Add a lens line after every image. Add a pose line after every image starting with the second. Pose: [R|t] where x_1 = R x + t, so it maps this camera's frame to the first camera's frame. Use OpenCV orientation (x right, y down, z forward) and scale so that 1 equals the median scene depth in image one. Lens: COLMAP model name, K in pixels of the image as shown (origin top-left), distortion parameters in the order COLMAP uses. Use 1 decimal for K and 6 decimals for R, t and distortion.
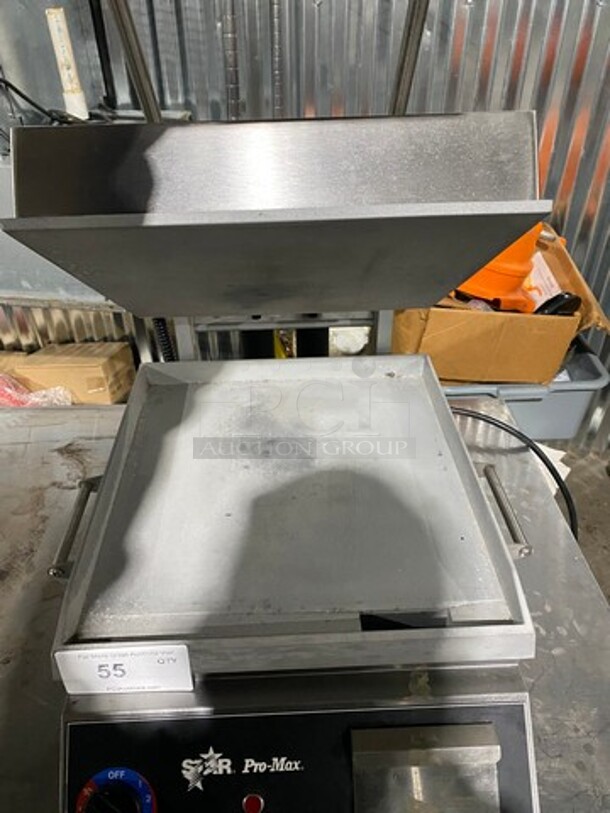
lens RADIAL K [[621.8, 0, 298.7], [0, 621.8, 404.4], [0, 0, 1]] dist [0.024948, -0.018096]
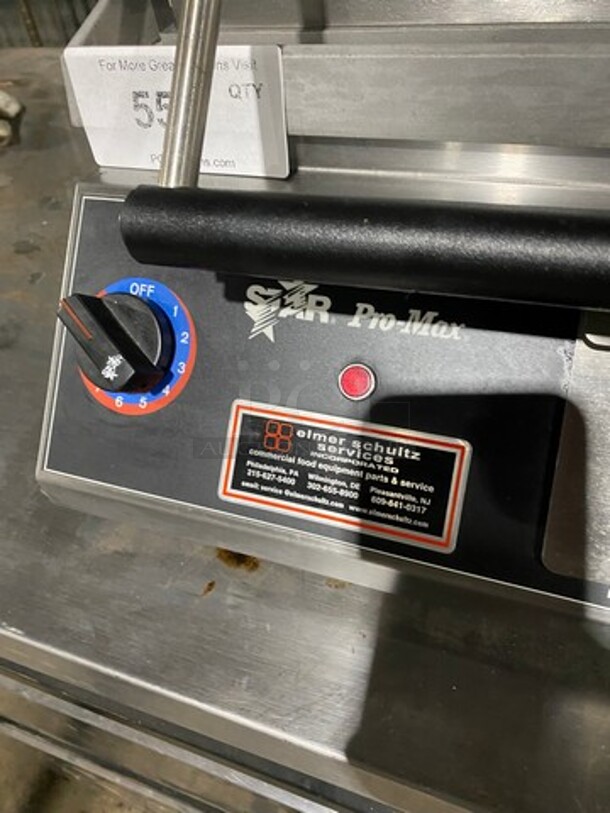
lens RADIAL K [[621.8, 0, 309.9], [0, 621.8, 406.2], [0, 0, 1]] dist [0.024948, -0.018096]
pose [[0.929503, 0.209776, -0.303344, 0.050652], [-0.146531, 0.964835, 0.218227, 0.535866], [0.338455, -0.158394, 0.927556, 0.490101]]
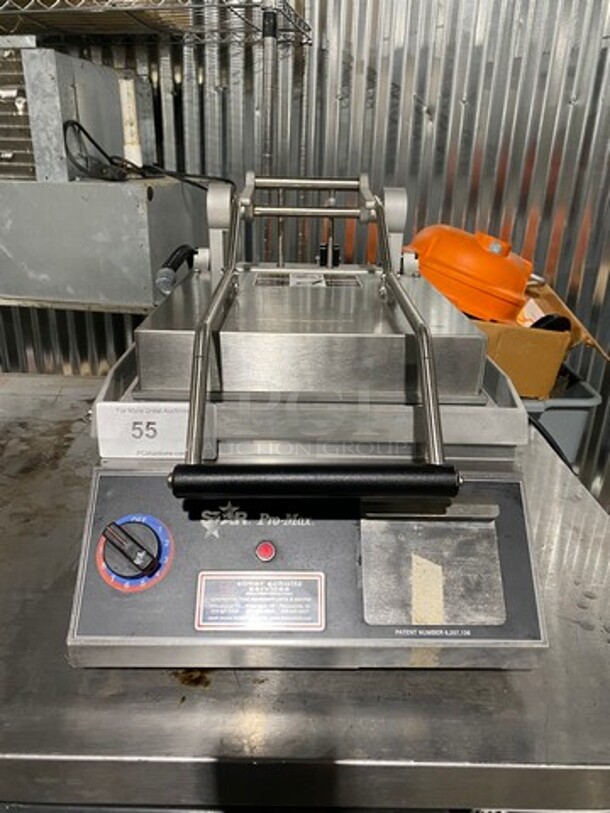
lens RADIAL K [[621.8, 0, 308.6], [0, 621.8, 398.4], [0, 0, 1]] dist [0.024948, -0.018096]
pose [[0.998808, 0.048809, 0.000944, -0.014046], [-0.047049, 0.967605, -0.248045, 0.628189], [-0.013020, 0.247705, 0.968748, -0.079401]]
